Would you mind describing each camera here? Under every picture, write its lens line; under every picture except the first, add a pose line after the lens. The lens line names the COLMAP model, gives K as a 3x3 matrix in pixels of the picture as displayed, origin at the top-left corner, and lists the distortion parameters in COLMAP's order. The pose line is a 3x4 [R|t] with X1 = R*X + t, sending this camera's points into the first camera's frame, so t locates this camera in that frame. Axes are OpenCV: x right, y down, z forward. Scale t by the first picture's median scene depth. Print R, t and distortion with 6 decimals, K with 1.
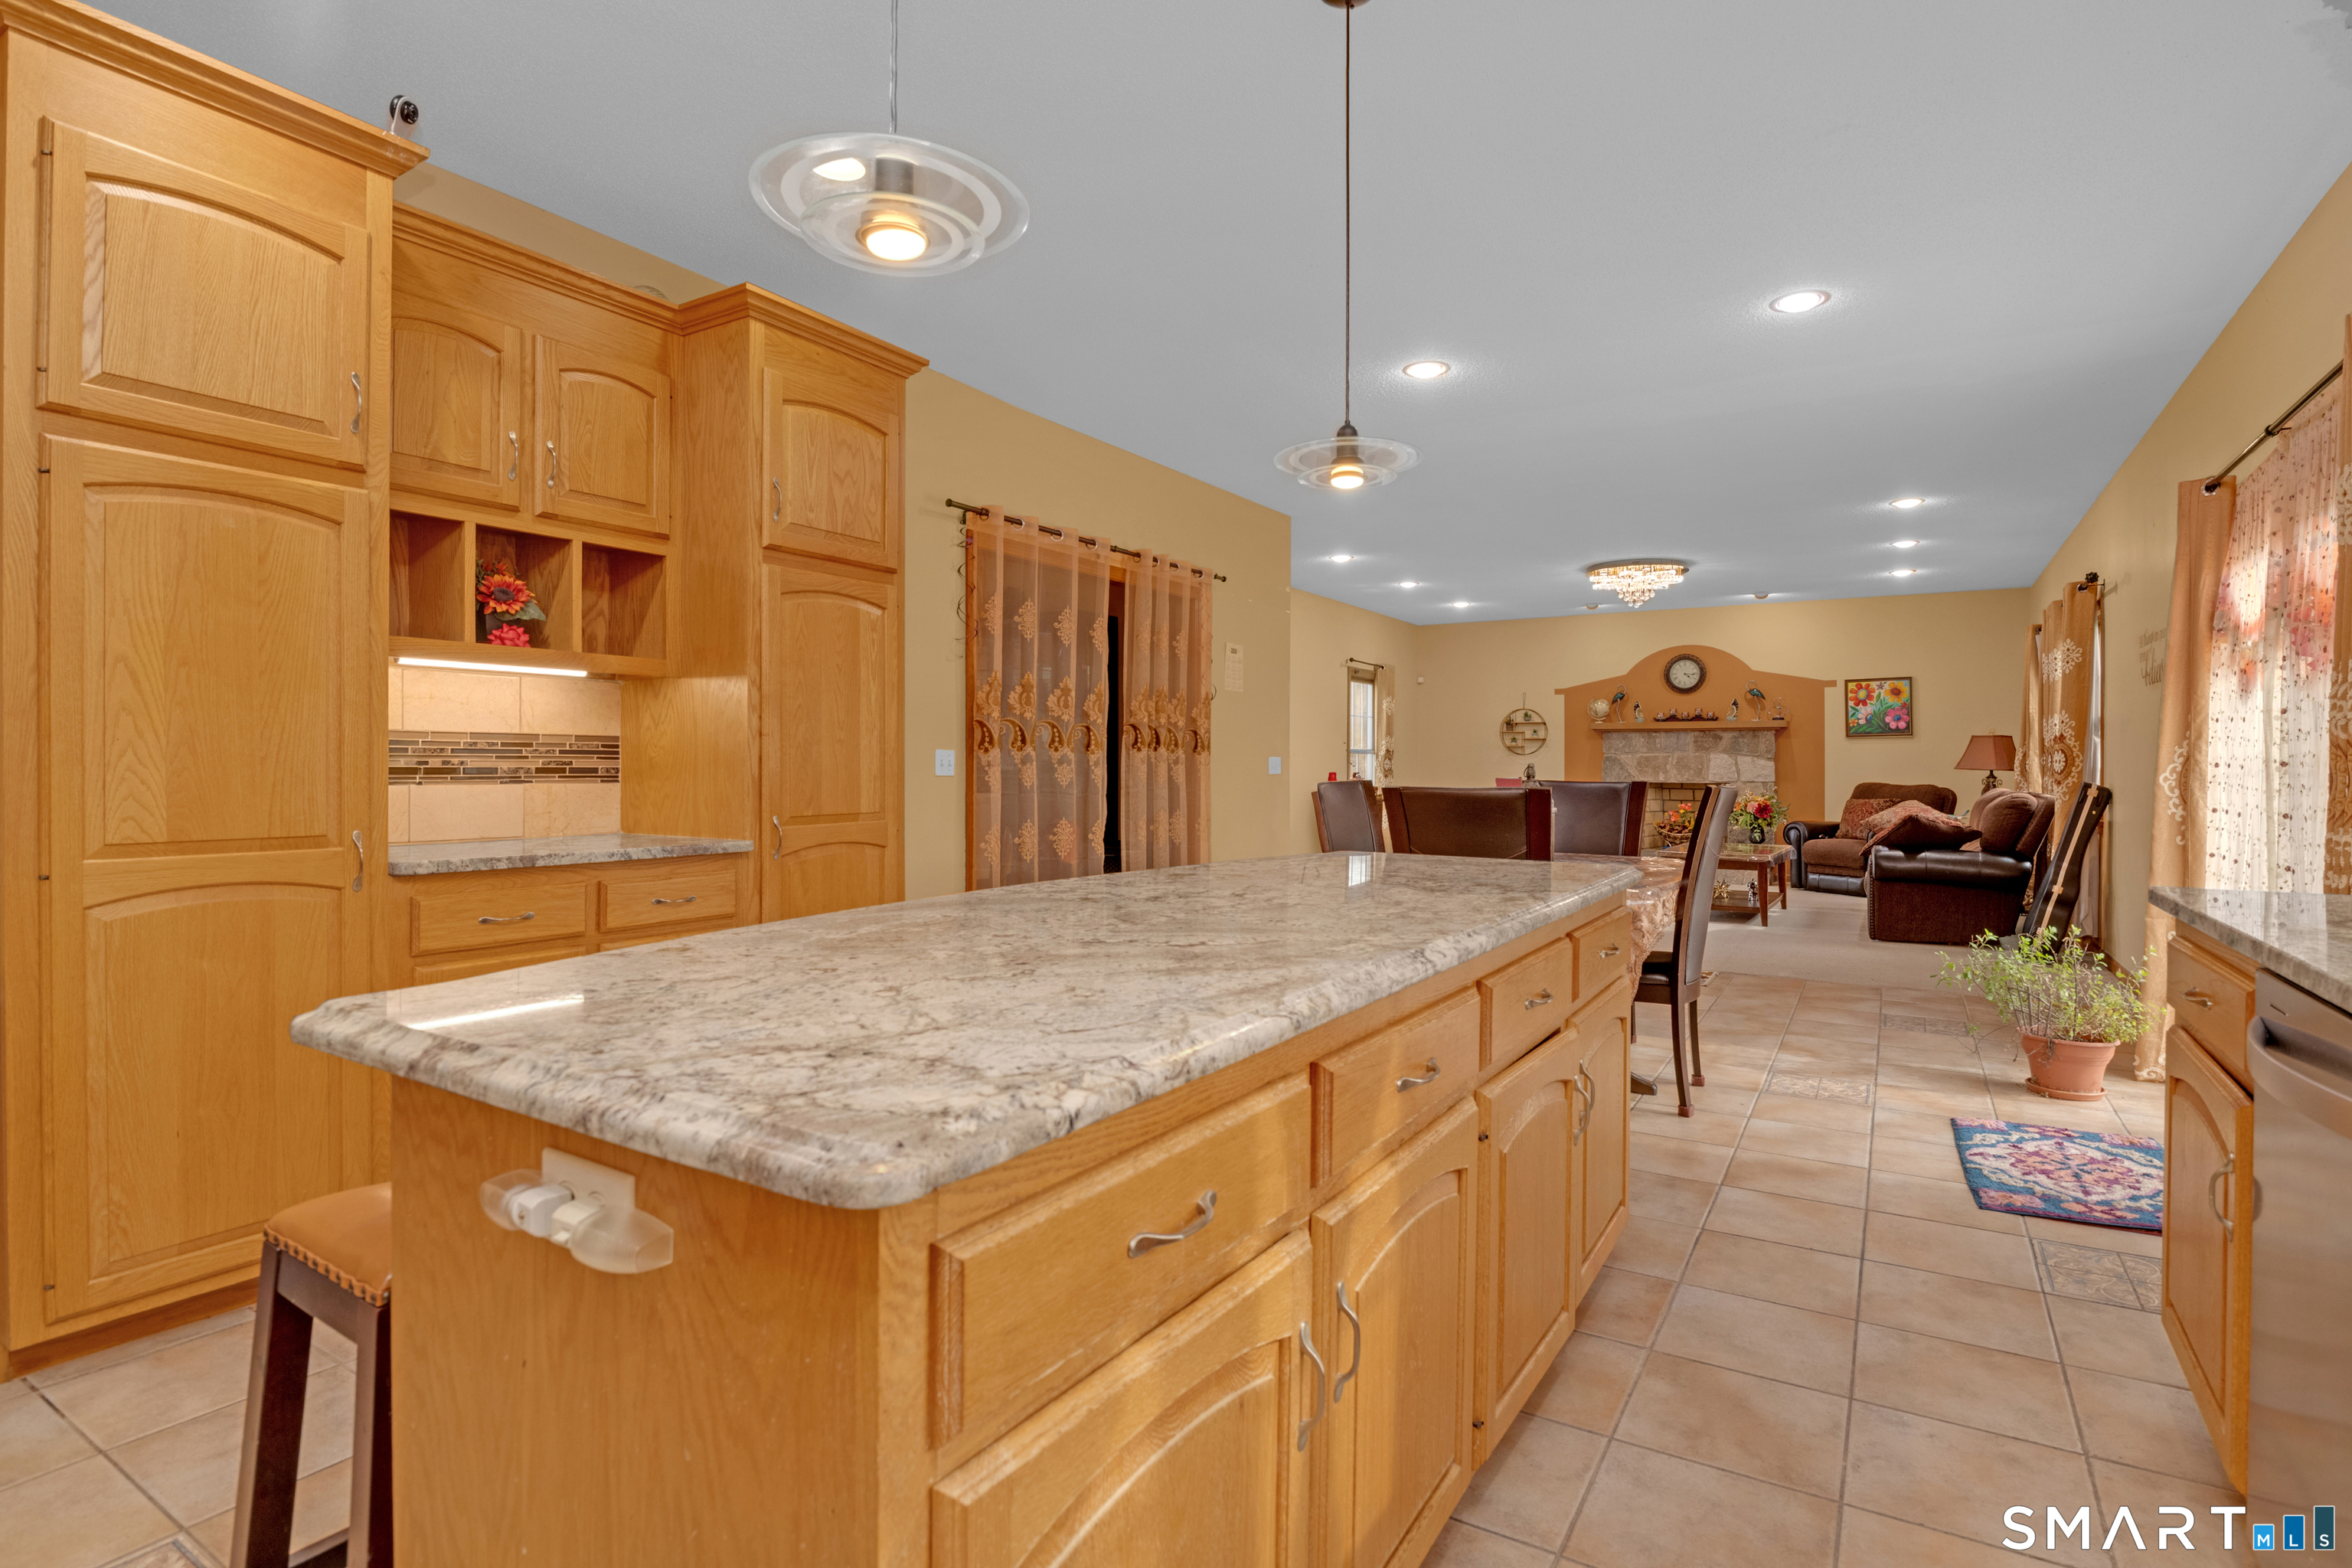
lens RADIAL K [[1161.0, 0, 1191.5], [0, 1161.0, 769.4], [0, 0, 1]] dist [-0.015176, -0.000098]
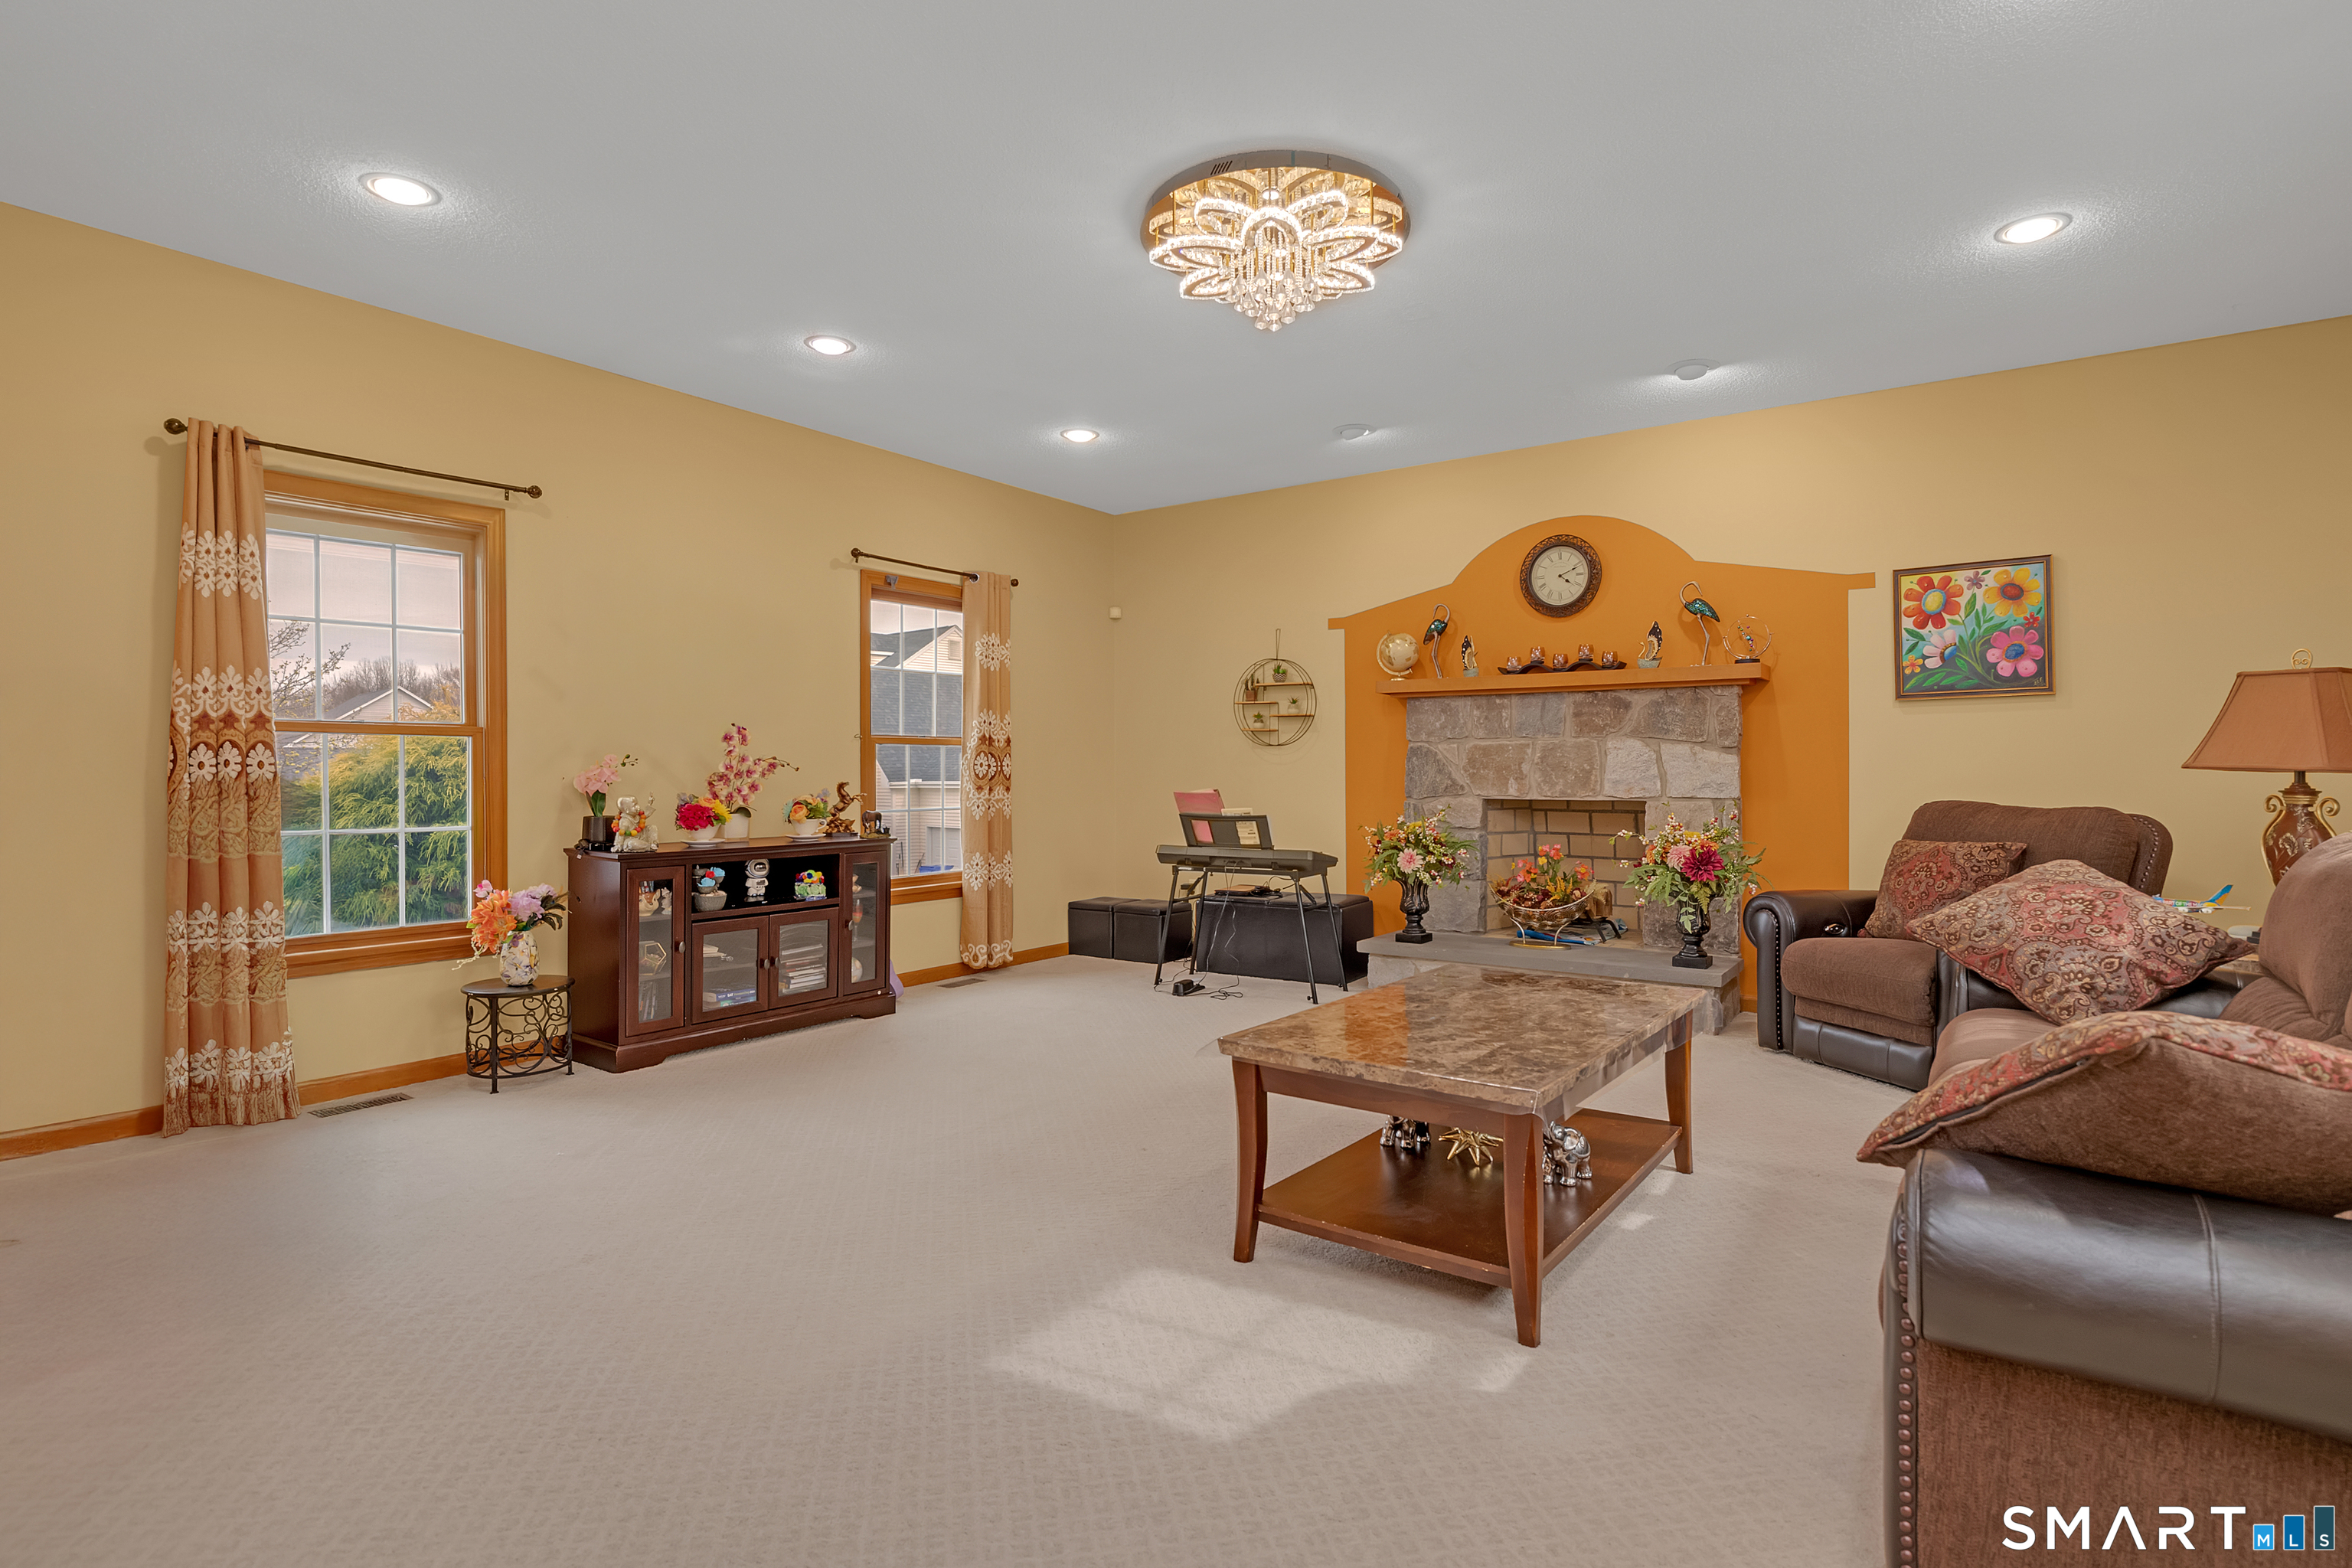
lens RADIAL K [[1161.0, 0, 1191.5], [0, 1161.0, 769.4], [0, 0, 1]] dist [-0.015176, -0.000098]
pose [[0.997621, -0.005048, -0.068752, 0.313805], [0.004808, 0.999982, -0.003653, -0.000027], [0.068769, 0.003314, 0.997627, 0.517334]]
